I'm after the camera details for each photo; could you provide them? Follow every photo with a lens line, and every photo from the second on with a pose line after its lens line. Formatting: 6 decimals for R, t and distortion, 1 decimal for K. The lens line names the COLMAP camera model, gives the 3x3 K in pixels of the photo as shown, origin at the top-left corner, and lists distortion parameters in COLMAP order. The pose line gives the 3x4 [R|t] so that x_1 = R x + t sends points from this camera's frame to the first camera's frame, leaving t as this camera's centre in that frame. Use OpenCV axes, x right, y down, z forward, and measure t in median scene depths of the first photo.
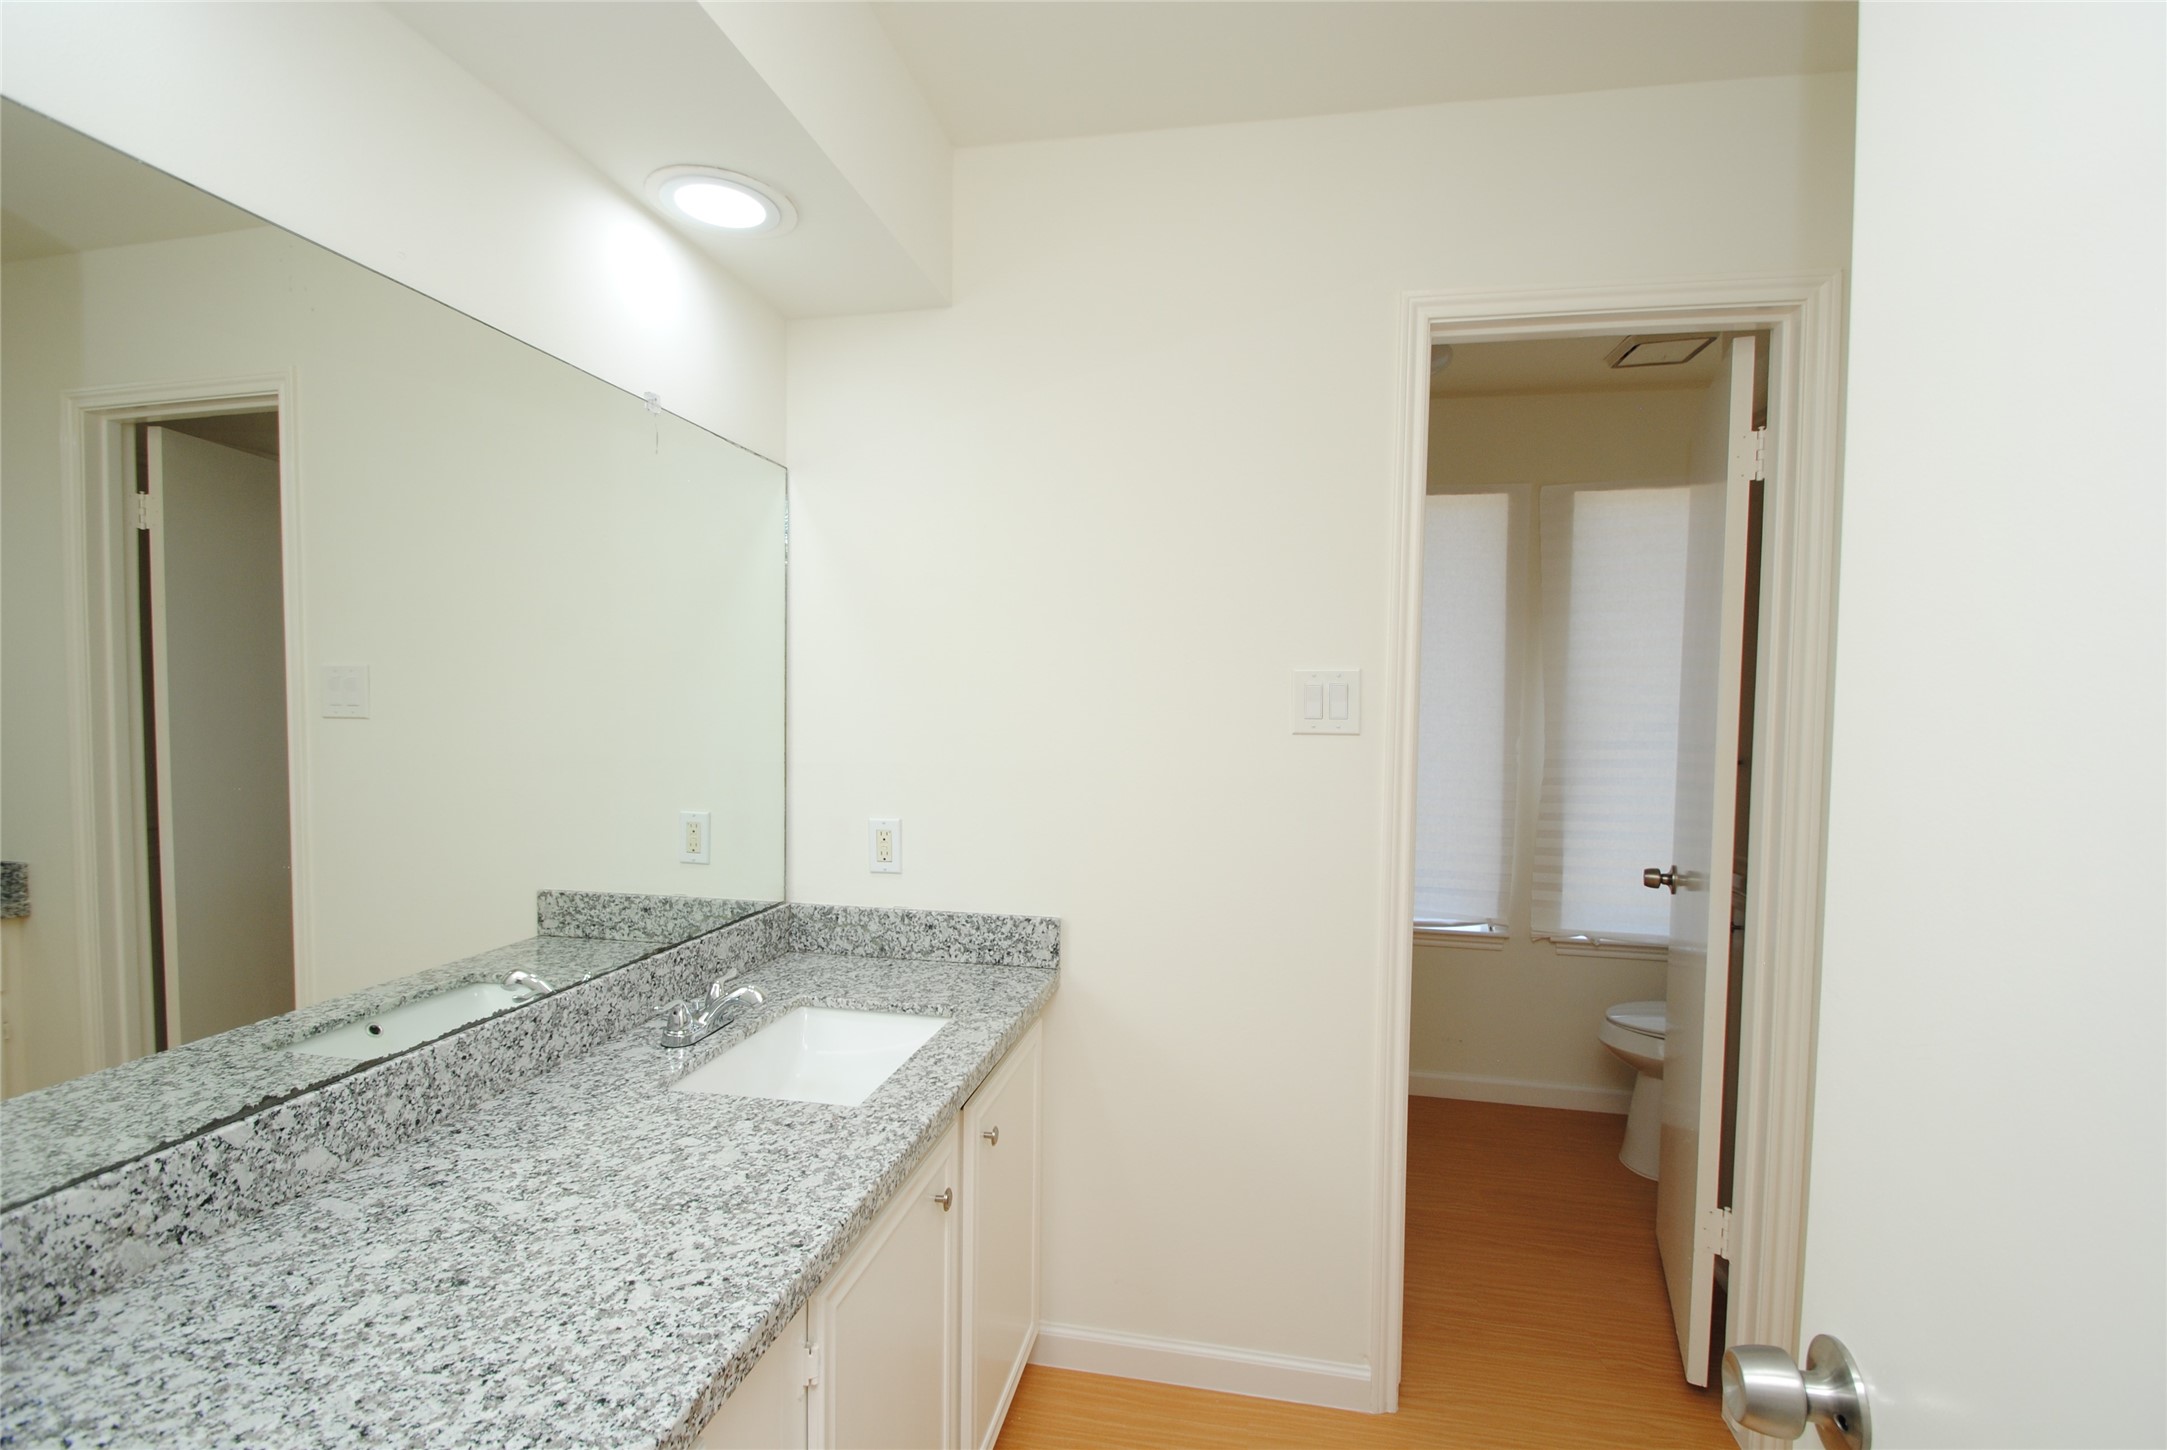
lens RADIAL K [[950.1, 0, 1082.1], [0, 950.1, 734.7], [0, 0, 1]] dist [0.016630, -0.020091]
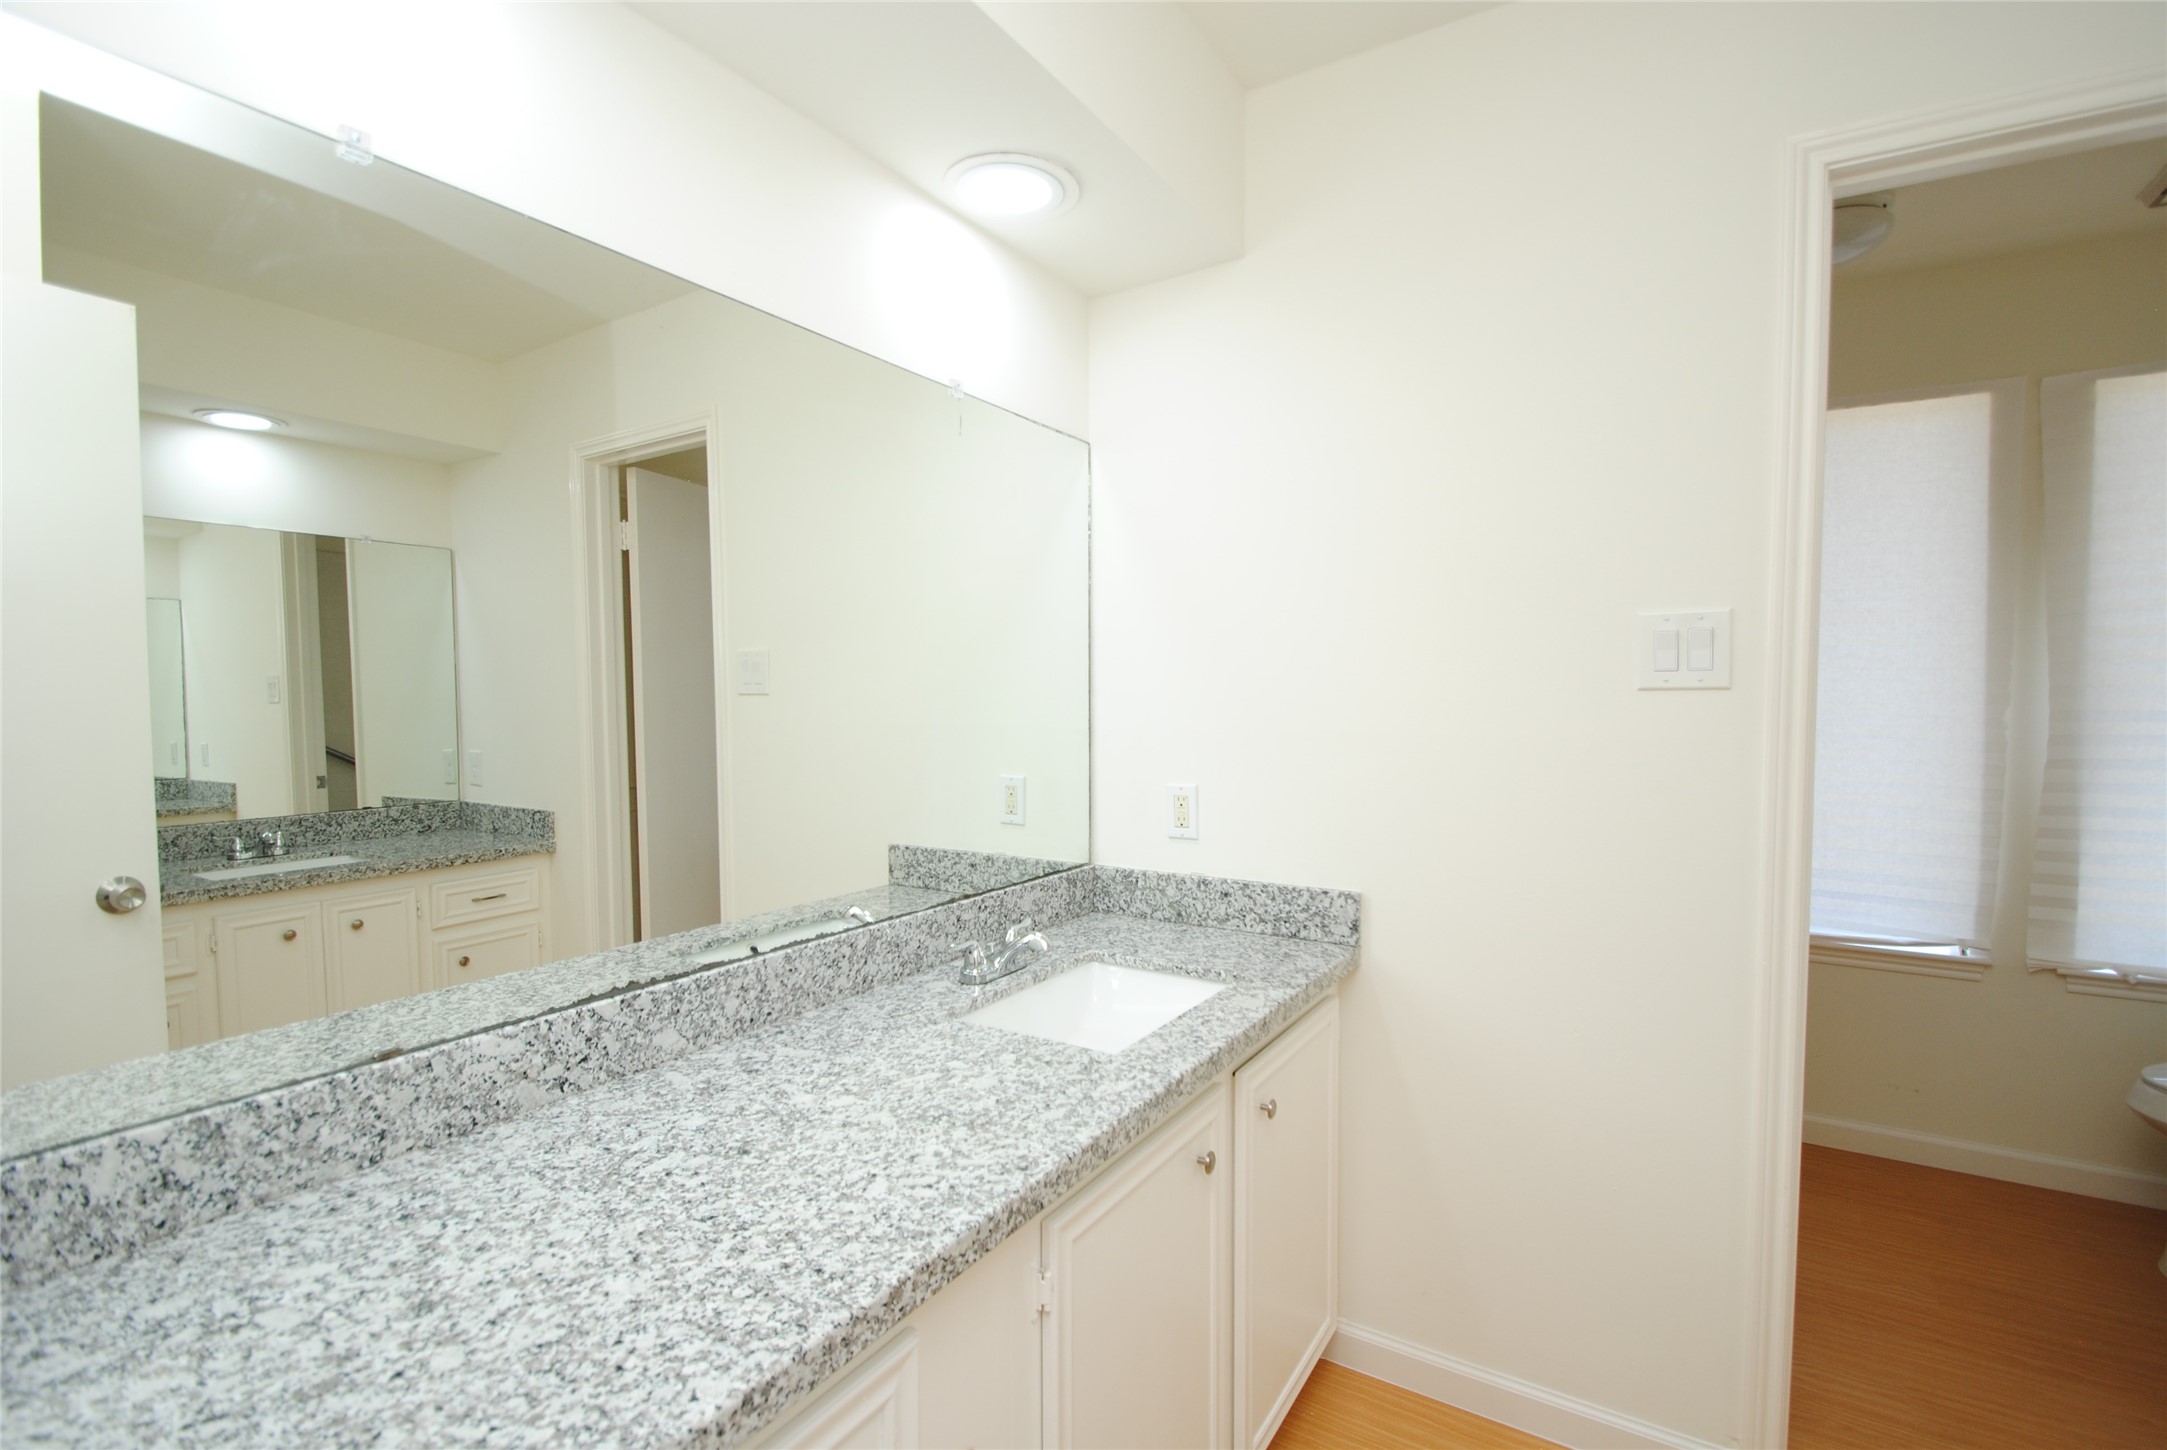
lens RADIAL K [[952.7, 0, 1096.7], [0, 952.7, 731.5], [0, 0, 1]] dist [0.008546, -0.011226]
pose [[0.937149, -0.000916, -0.348929, 0.085279], [0.002810, 0.999984, 0.004922, 0.040671], [0.348919, -0.005593, 0.937136, 0.047368]]
